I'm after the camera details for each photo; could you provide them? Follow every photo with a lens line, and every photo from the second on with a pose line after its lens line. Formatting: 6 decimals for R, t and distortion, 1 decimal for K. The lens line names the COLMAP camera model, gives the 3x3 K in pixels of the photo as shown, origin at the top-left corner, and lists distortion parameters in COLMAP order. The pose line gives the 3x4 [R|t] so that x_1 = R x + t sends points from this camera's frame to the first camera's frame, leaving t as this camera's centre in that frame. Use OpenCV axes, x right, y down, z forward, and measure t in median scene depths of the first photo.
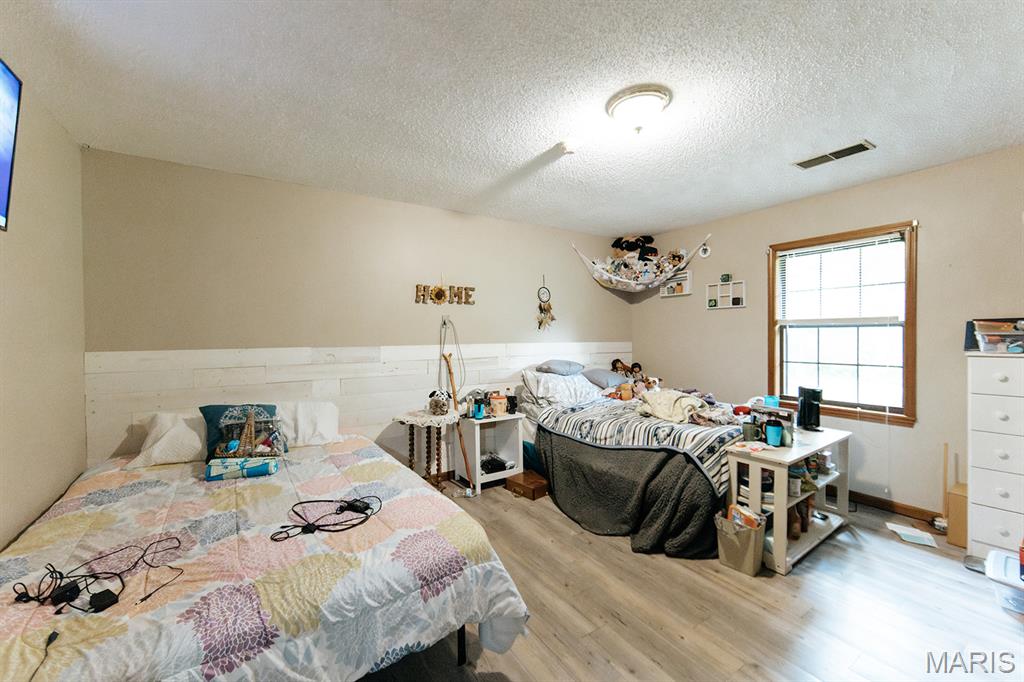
lens RADIAL K [[404.8, 0, 506.6], [0, 404.8, 340.1], [0, 0, 1]] dist [0.000841, 0.000048]
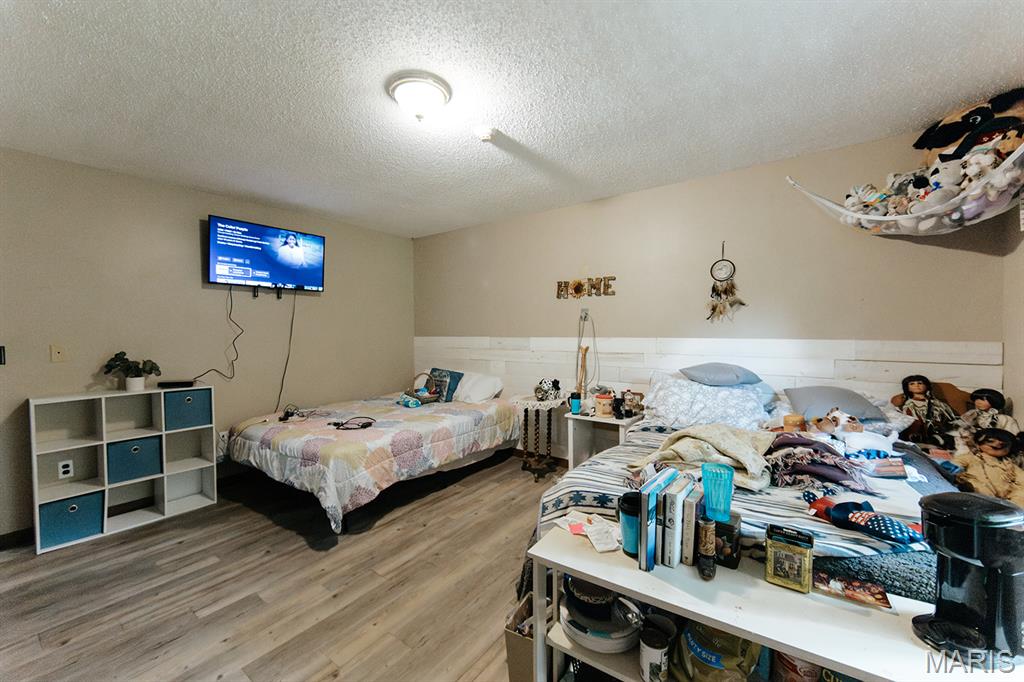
lens RADIAL K [[404.8, 0, 506.2], [0, 404.8, 342.2], [0, 0, 1]] dist [0.000841, 0.000048]
pose [[0.351161, 0.032789, -0.935741, 0.723313], [-0.007002, 0.999451, 0.032394, -0.008450], [0.936289, -0.004823, 0.351198, 0.464407]]
